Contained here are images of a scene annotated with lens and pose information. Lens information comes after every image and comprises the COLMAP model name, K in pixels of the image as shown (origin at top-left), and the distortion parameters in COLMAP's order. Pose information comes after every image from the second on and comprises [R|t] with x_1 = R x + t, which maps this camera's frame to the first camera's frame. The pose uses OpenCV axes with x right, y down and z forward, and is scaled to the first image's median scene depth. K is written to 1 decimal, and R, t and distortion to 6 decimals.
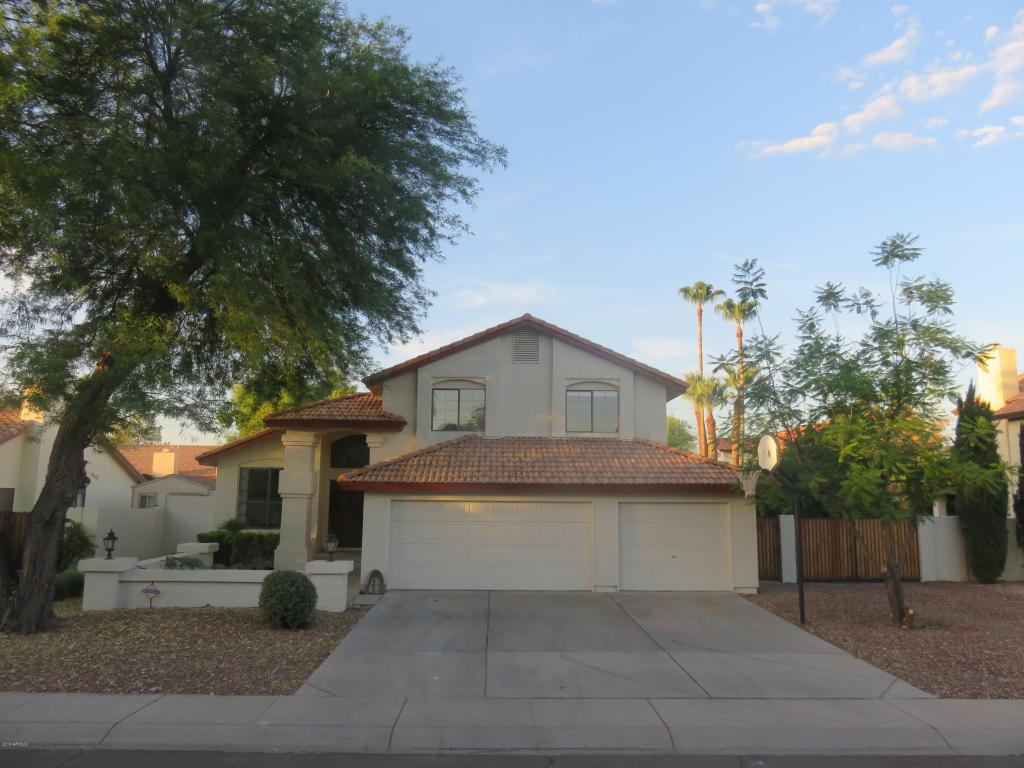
lens RADIAL K [[744.9, 0, 512.0], [0, 744.9, 384.0], [0, 0, 1]] dist [-0.004994, -0.001162]
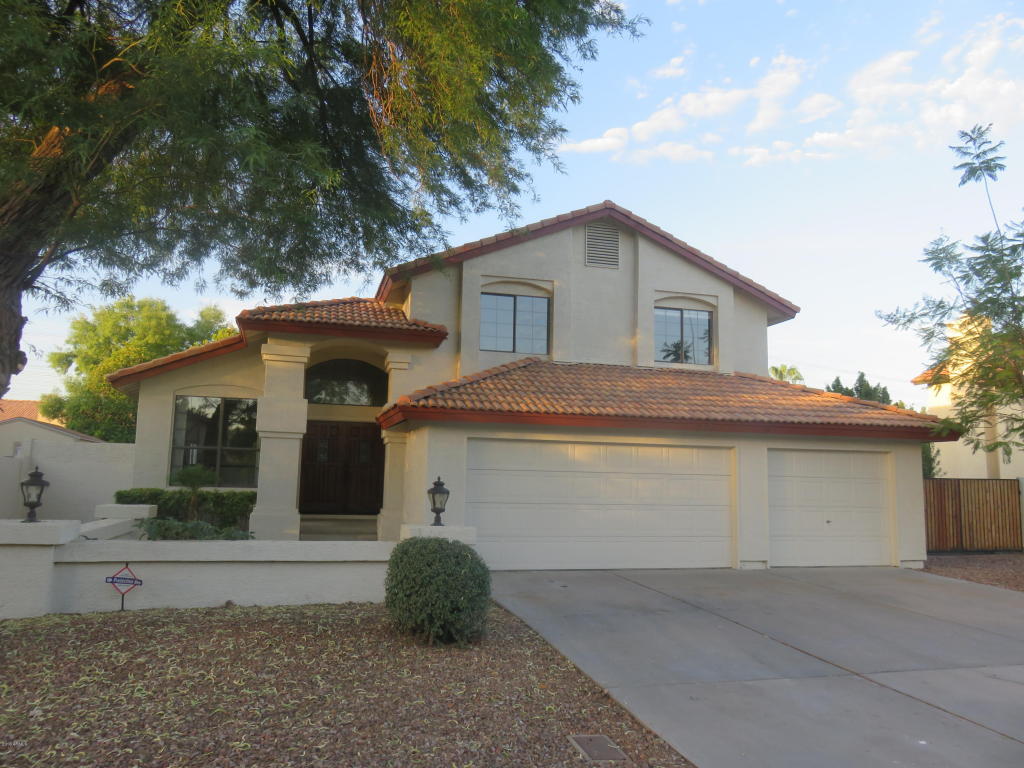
lens RADIAL K [[750.9, 0, 512.0], [0, 750.9, 384.0], [0, 0, 1]] dist [0.001061, 0.001461]
pose [[0.972569, 0.040816, 0.229006, -0.242664], [-0.046674, 0.998705, 0.020221, 0.079830], [-0.227884, -0.030355, 0.973215, 0.291259]]
